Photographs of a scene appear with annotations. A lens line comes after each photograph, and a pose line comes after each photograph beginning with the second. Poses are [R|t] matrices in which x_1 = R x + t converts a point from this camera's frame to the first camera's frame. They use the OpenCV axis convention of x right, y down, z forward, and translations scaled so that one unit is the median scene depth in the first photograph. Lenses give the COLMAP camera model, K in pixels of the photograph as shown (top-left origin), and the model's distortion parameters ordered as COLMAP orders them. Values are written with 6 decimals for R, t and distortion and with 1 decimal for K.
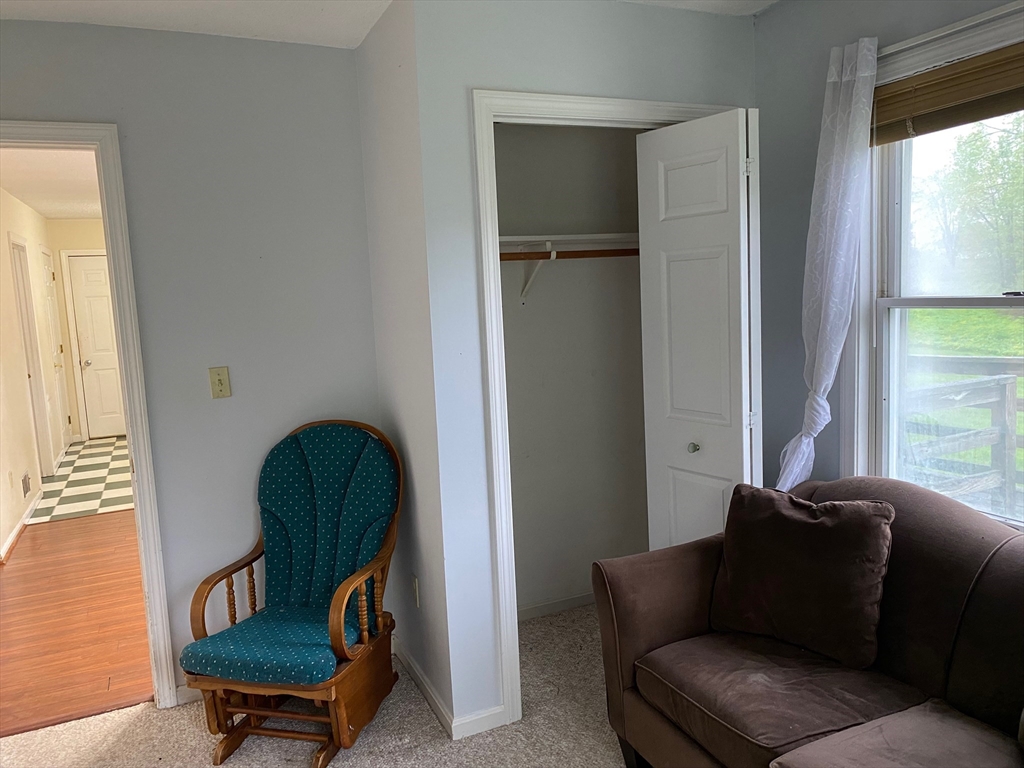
lens RADIAL K [[784.7, 0, 513.4], [0, 784.7, 380.7], [0, 0, 1]] dist [0.034399, -0.020025]
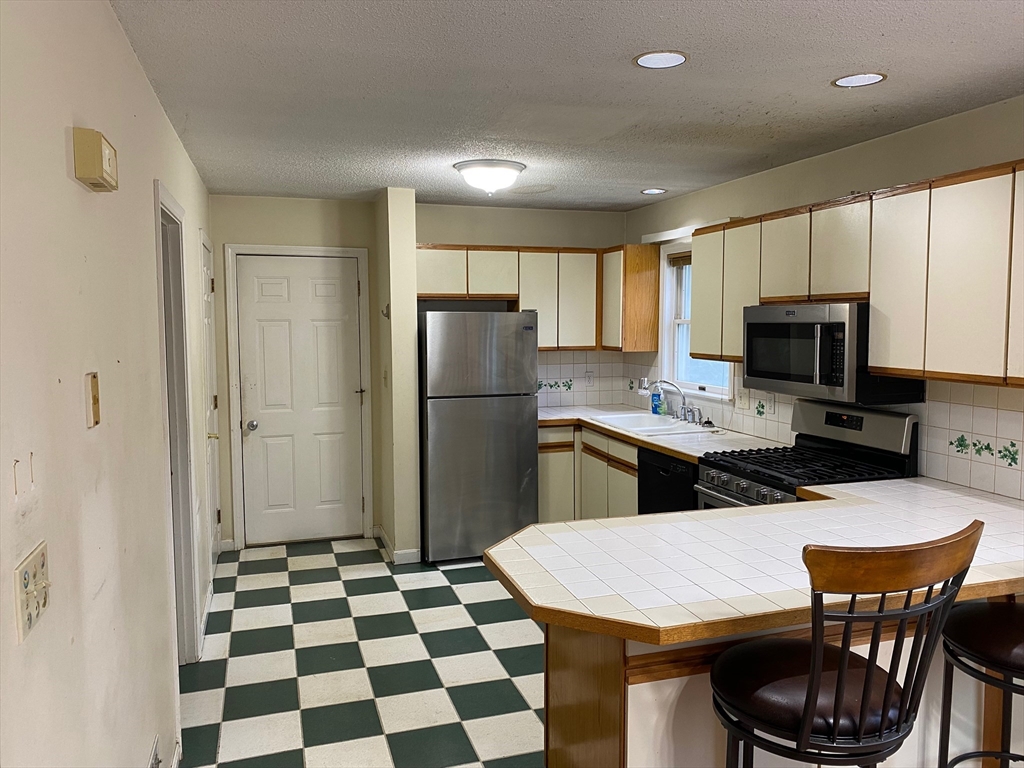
lens RADIAL K [[784.7, 0, 509.5], [0, 784.7, 381.8], [0, 0, 1]] dist [0.034399, -0.020025]
pose [[0.991082, 0.052643, -0.122417, -0.269222], [-0.056830, 0.997903, -0.030970, -0.050315], [0.120530, 0.037650, 0.991995, 0.416607]]
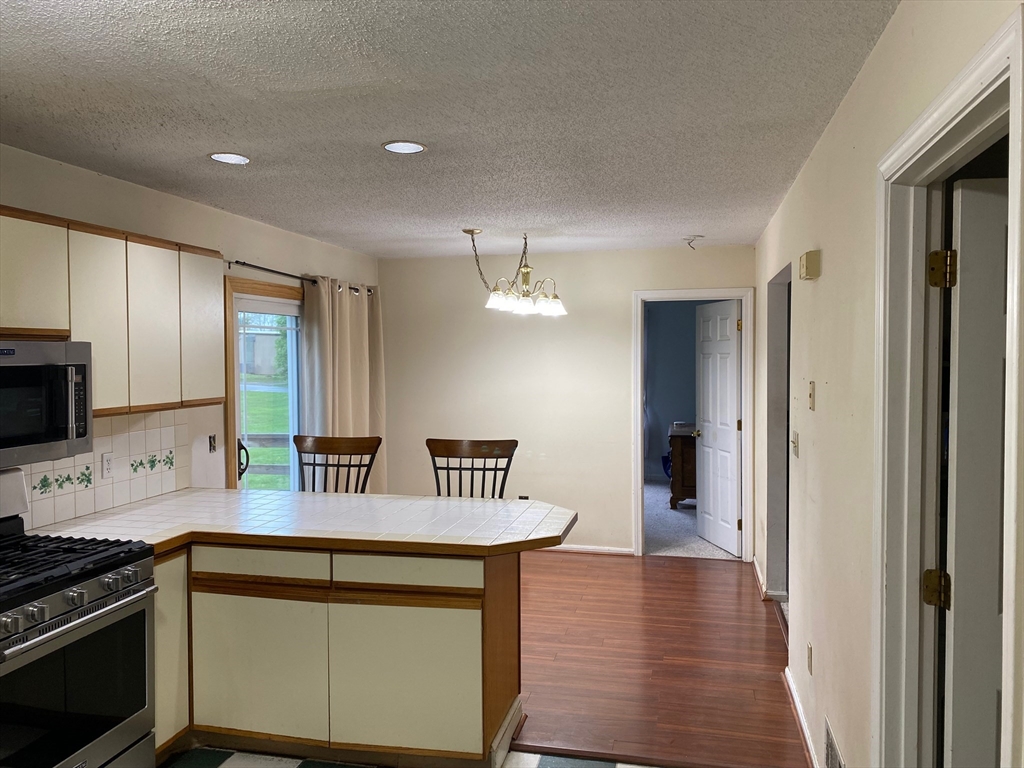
lens RADIAL K [[784.7, 0, 511.9], [0, 784.7, 383.1], [0, 0, 1]] dist [0.034399, -0.020025]
pose [[-0.790097, 0.029281, 0.612282, -0.490520], [0.119177, 0.987136, 0.106579, -0.101786], [-0.601285, 0.157177, -0.783423, 0.929668]]
